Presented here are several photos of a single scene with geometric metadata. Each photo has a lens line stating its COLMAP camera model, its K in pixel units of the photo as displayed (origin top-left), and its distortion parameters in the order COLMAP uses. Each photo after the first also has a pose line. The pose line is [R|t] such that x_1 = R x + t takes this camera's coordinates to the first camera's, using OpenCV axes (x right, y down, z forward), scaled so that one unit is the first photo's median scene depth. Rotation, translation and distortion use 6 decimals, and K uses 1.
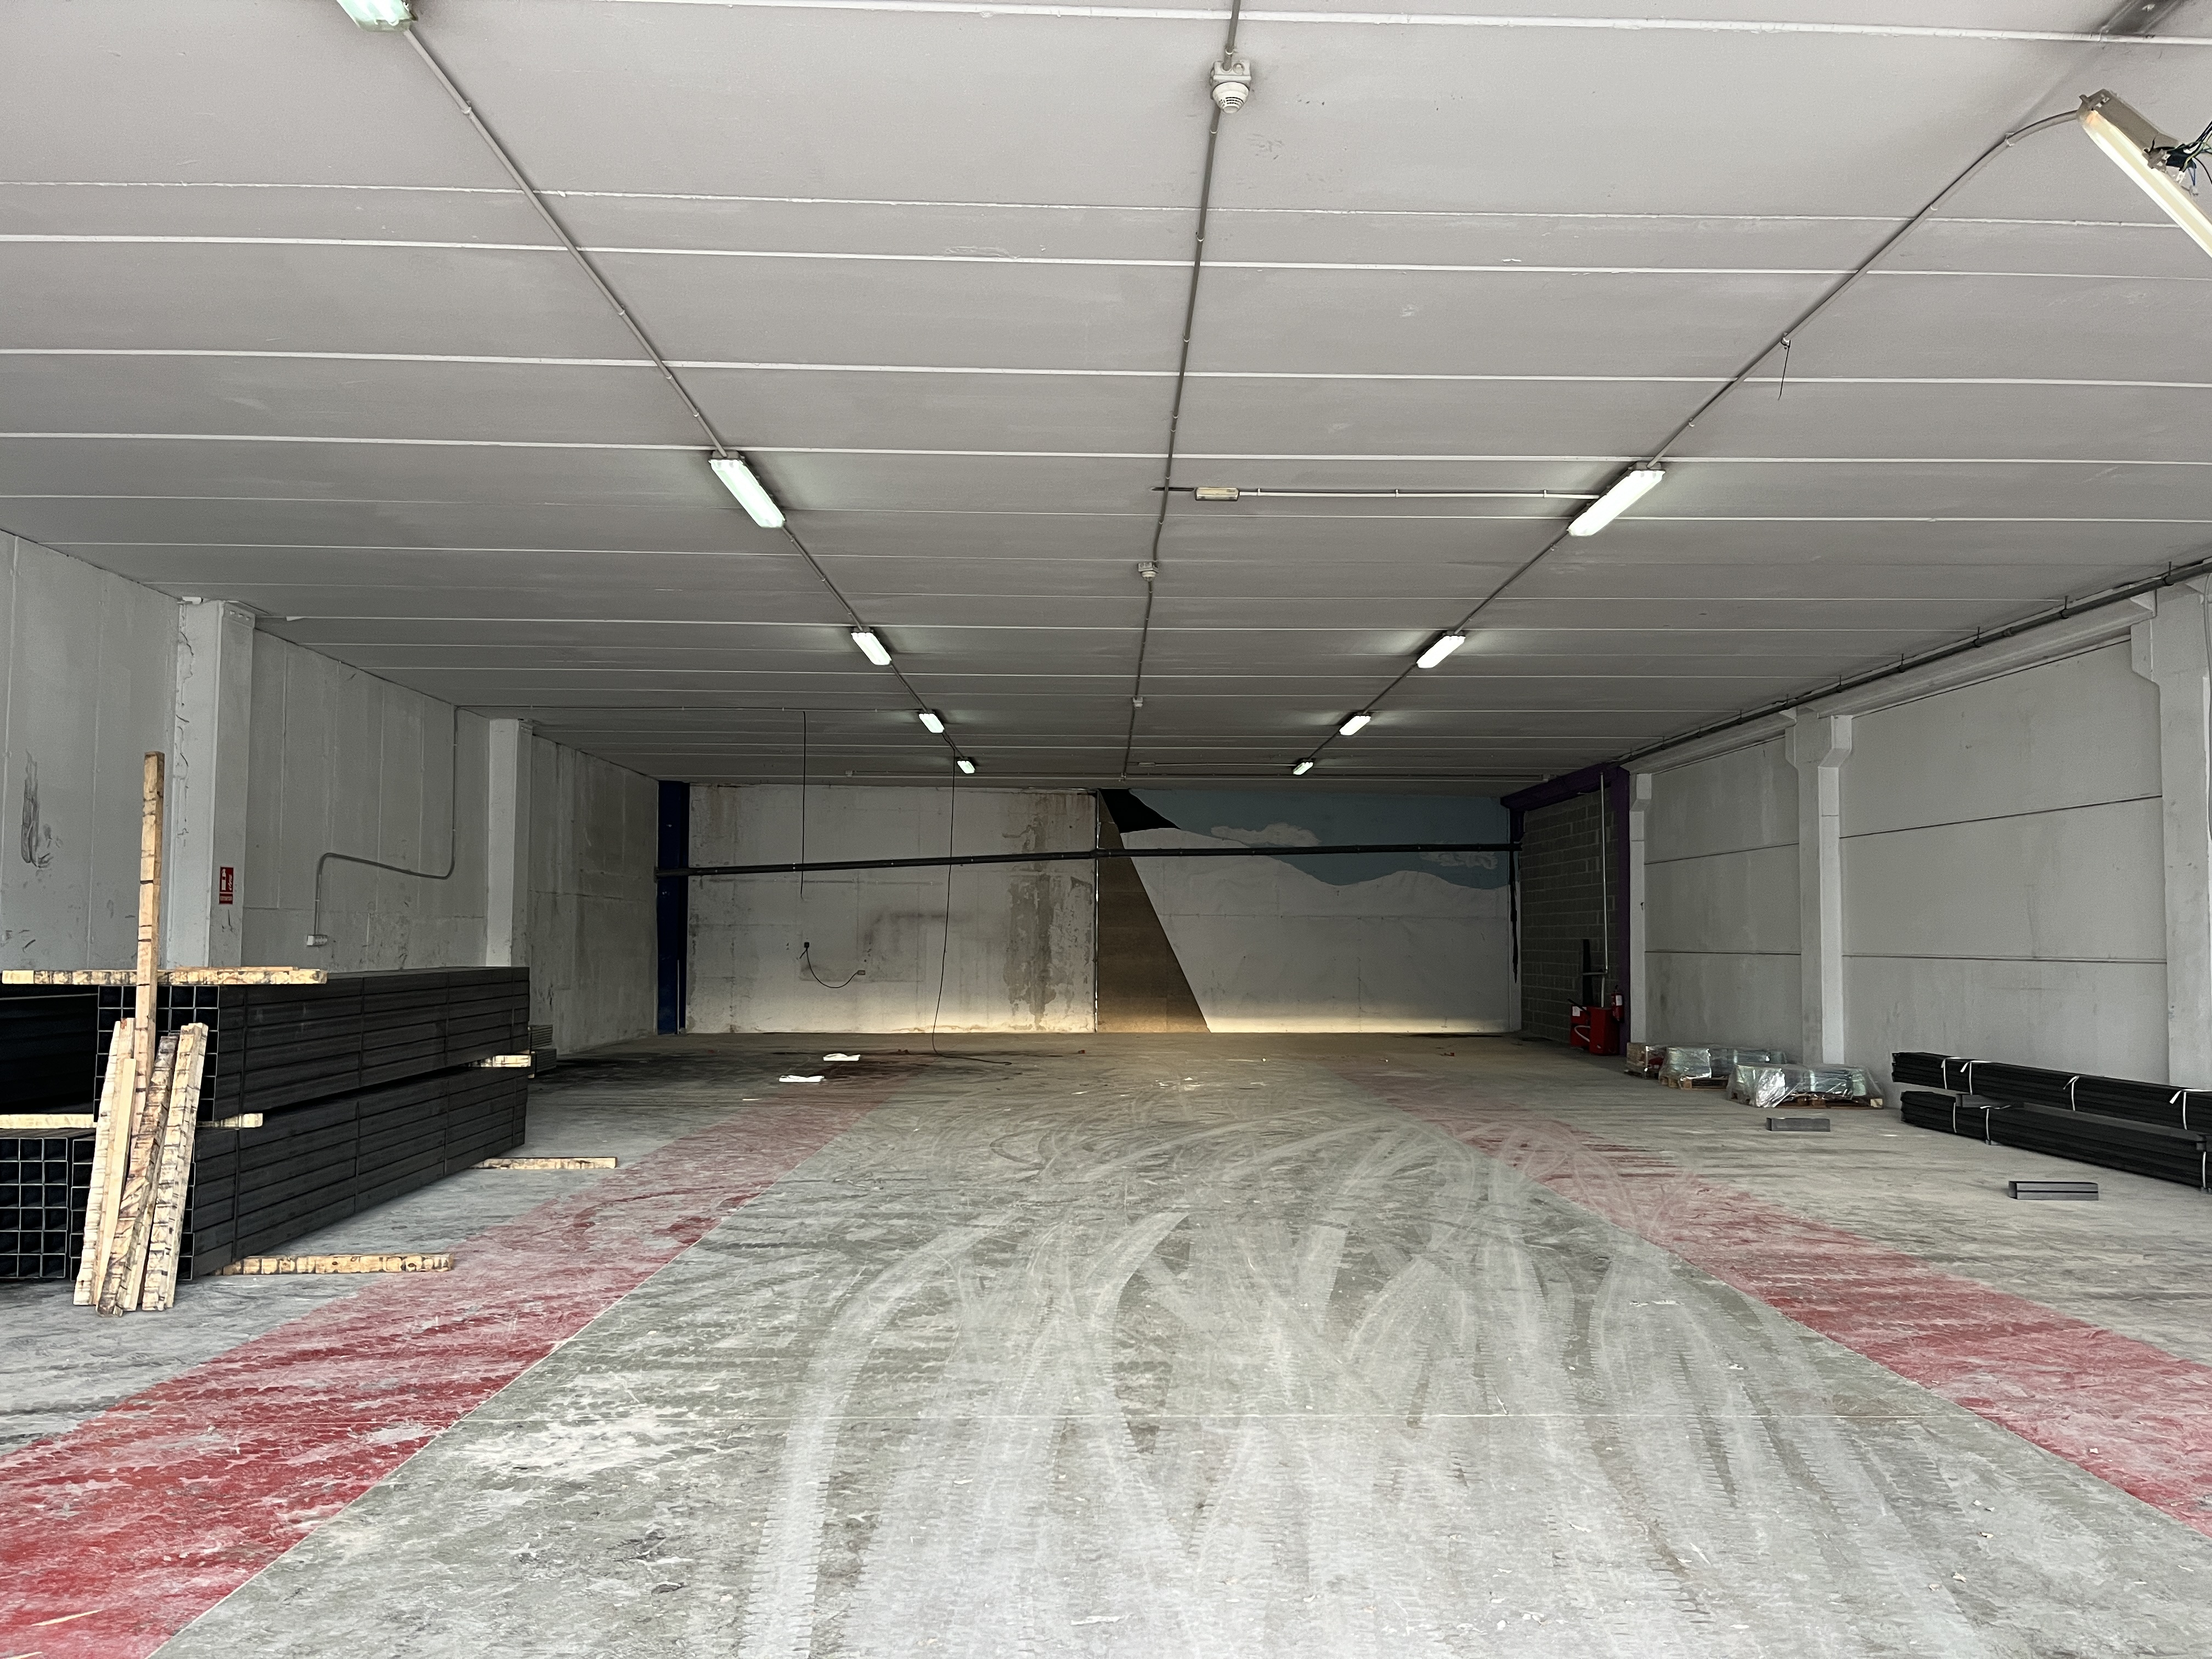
lens RADIAL K [[1671.6, 0, 1115.4], [0, 1671.6, 829.4], [0, 0, 1]] dist [0.077613, -0.104244]
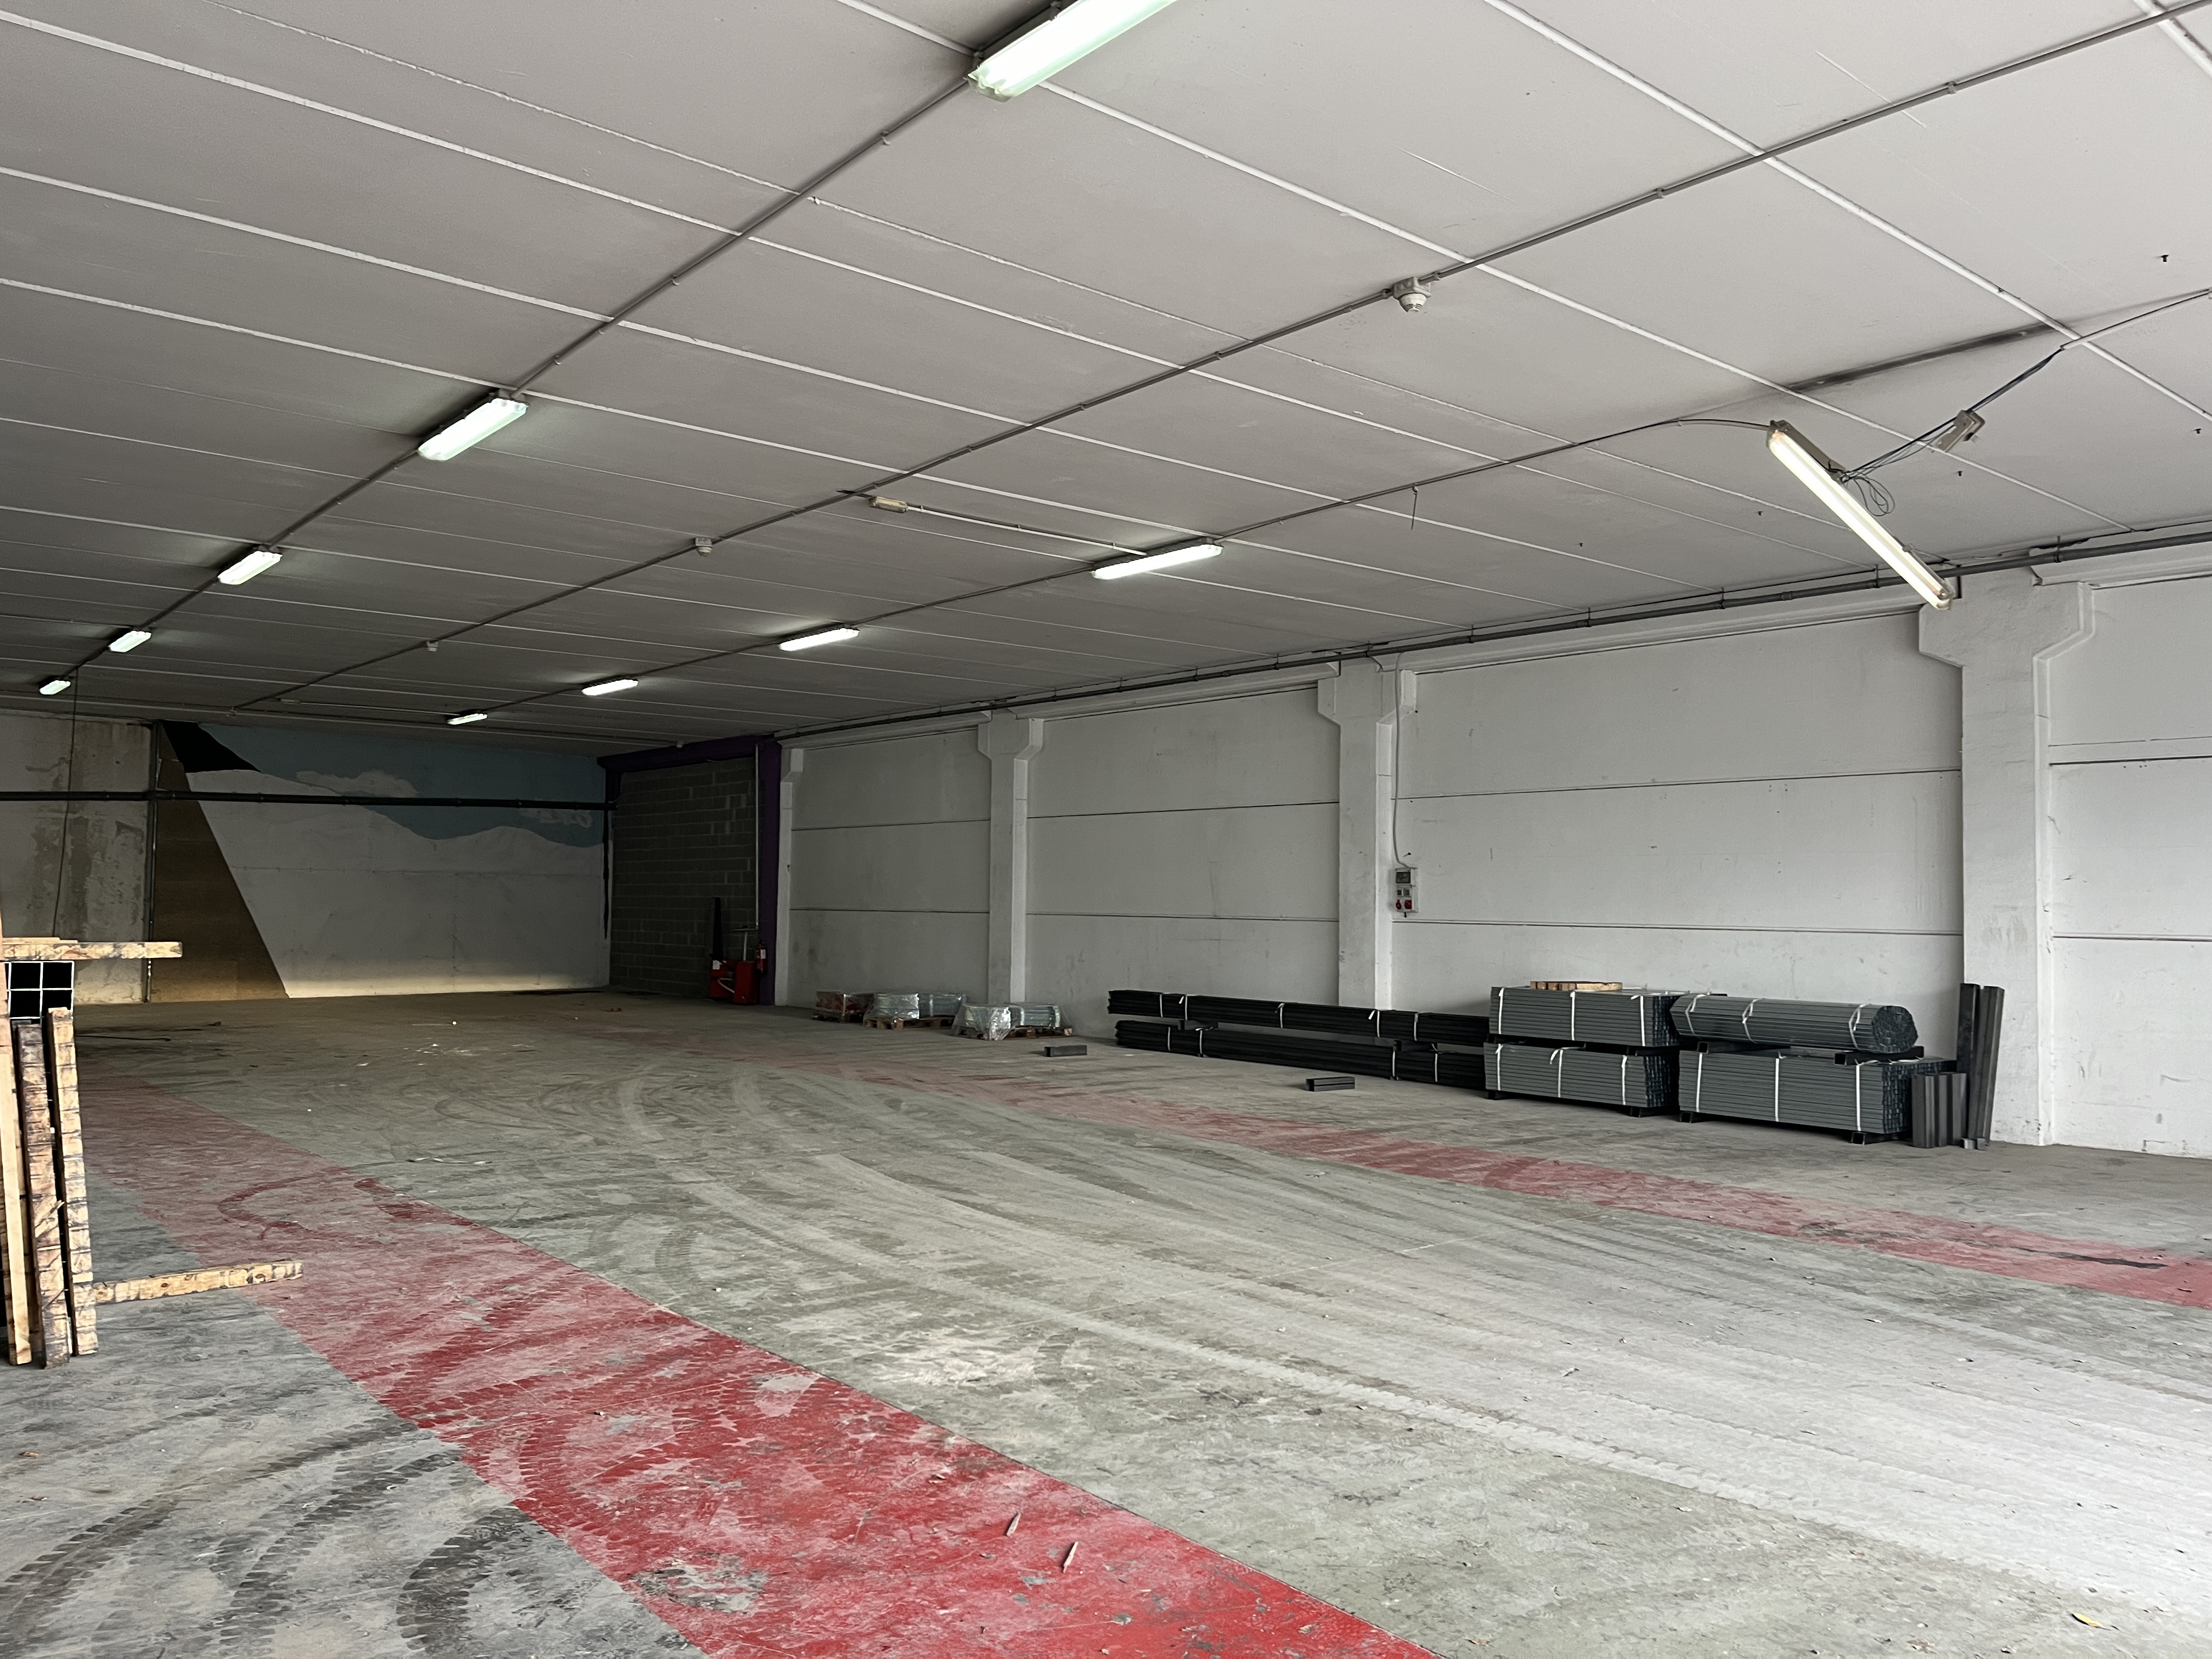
lens RADIAL K [[1671.6, 0, 1097.7], [0, 1671.6, 818.0], [0, 0, 1]] dist [0.077613, -0.104244]
pose [[0.782786, 0.035761, 0.621262, -0.205613], [-0.049085, 0.998785, 0.004355, -0.001823], [-0.620352, -0.033904, 0.783590, 0.015425]]
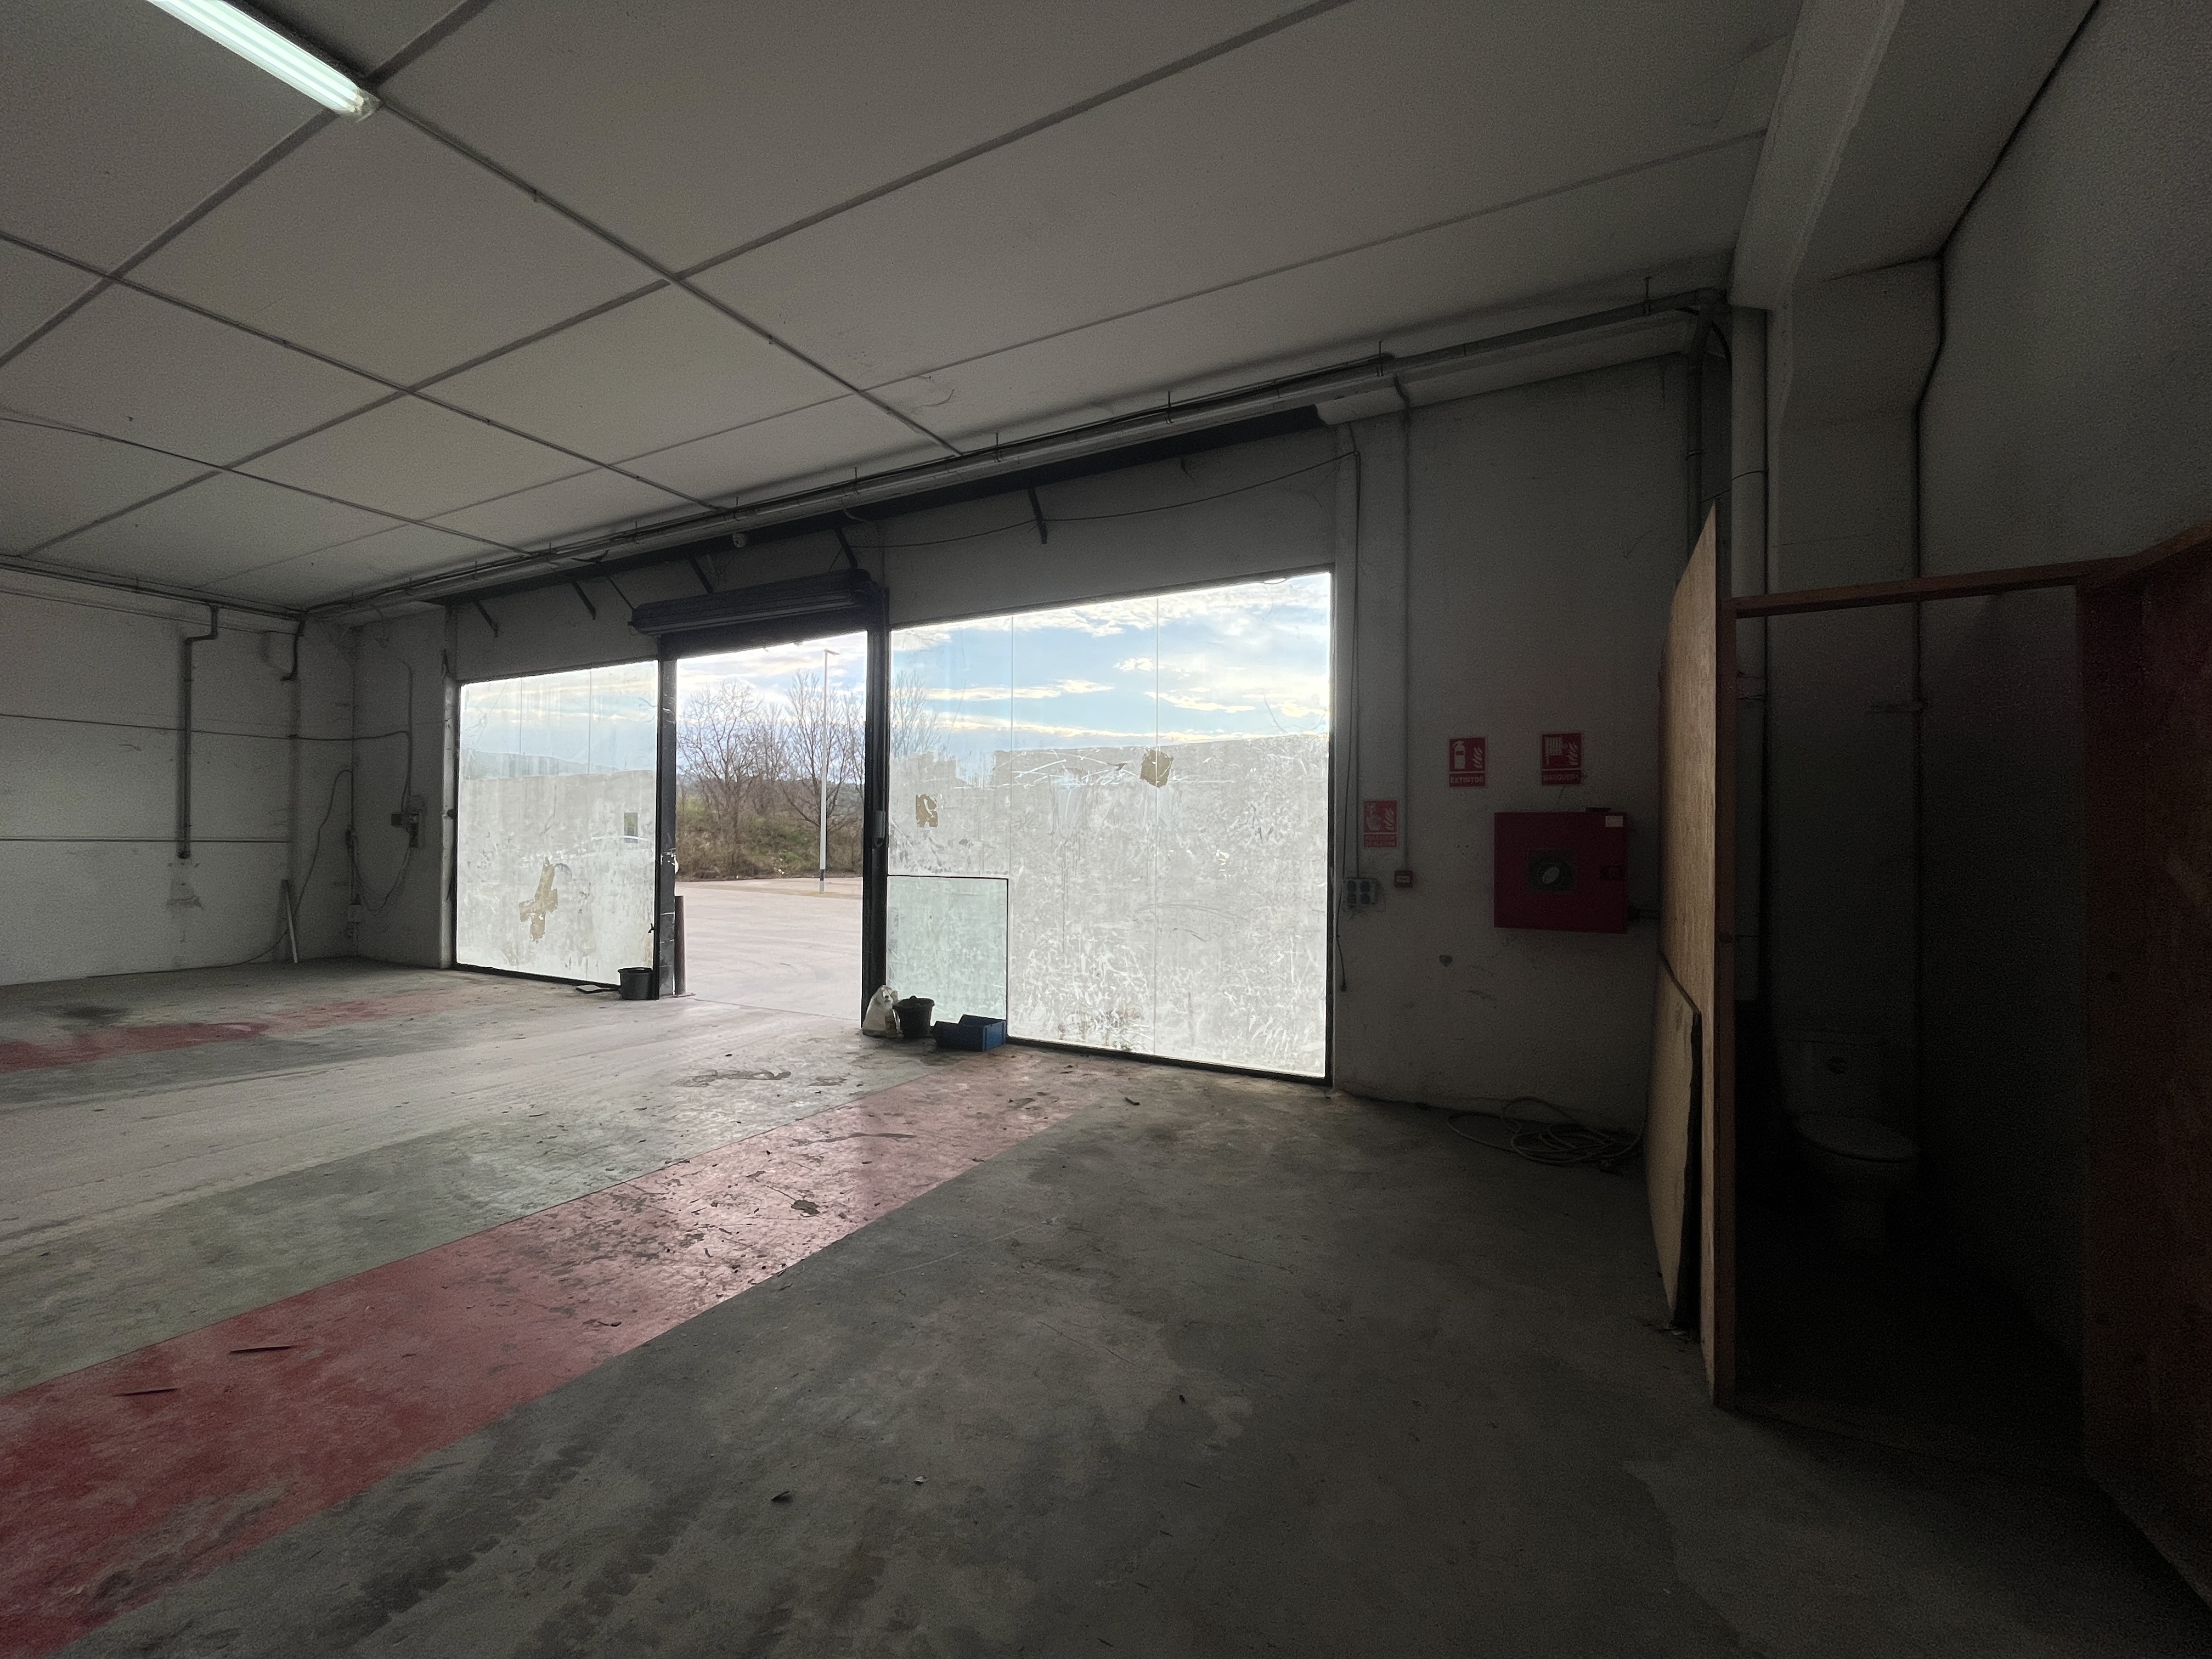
lens RADIAL K [[901.1, 0, 1101.0], [0, 901.1, 841.3], [0, 0, 1]] dist [-0.004179, -0.000243]
pose [[-0.865338, -0.012015, 0.501044, -0.240350], [-0.047389, 0.997195, -0.057931, 0.017843], [-0.498943, -0.073873, -0.863481, 0.219066]]
